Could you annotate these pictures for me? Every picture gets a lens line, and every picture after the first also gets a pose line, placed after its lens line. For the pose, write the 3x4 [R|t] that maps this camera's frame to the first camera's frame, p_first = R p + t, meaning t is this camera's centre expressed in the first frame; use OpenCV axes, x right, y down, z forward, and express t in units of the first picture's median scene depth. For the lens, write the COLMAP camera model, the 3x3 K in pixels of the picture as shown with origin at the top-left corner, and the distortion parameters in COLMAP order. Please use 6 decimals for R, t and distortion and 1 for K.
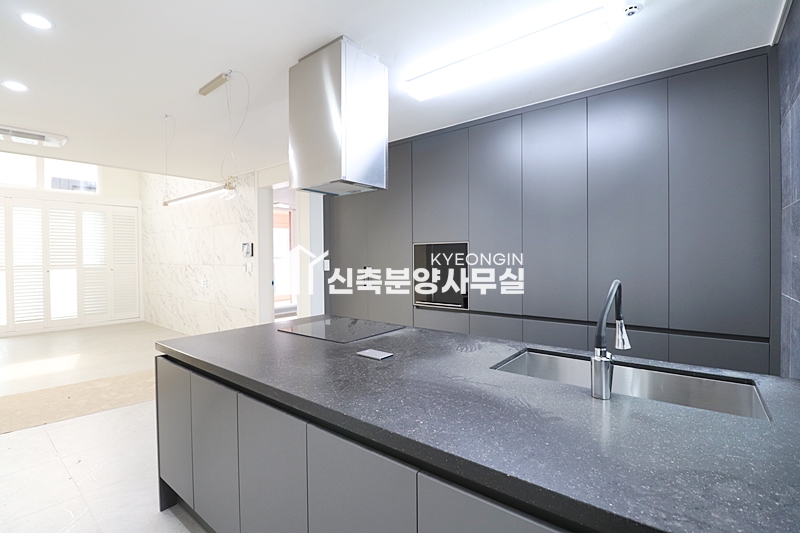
lens RADIAL K [[369.0, 0, 405.7], [0, 369.0, 262.9], [0, 0, 1]] dist [-0.006244, -0.000943]
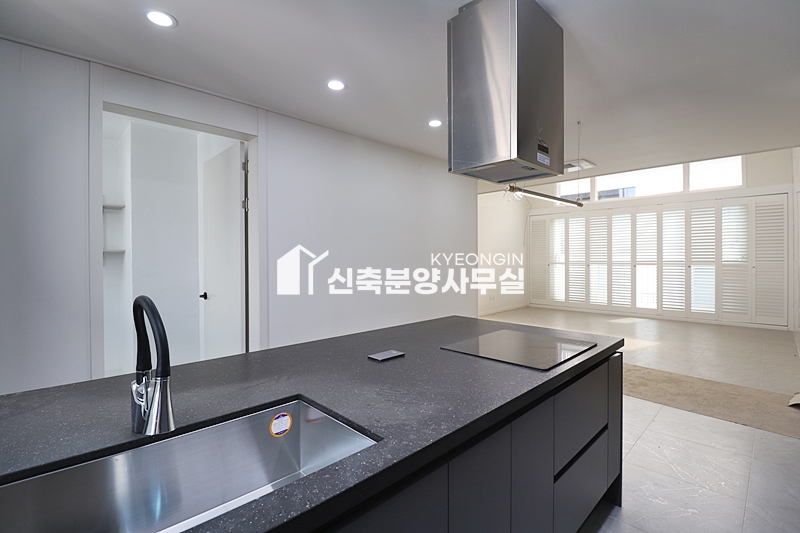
lens RADIAL K [[369.0, 0, 405.7], [0, 369.0, 262.7], [0, 0, 1]] dist [-0.006244, -0.000943]
pose [[-0.130328, 0.019429, -0.991281, 0.238045], [-0.006256, 0.999772, 0.020418, -0.006114], [0.991451, 0.008862, -0.130177, 0.316332]]
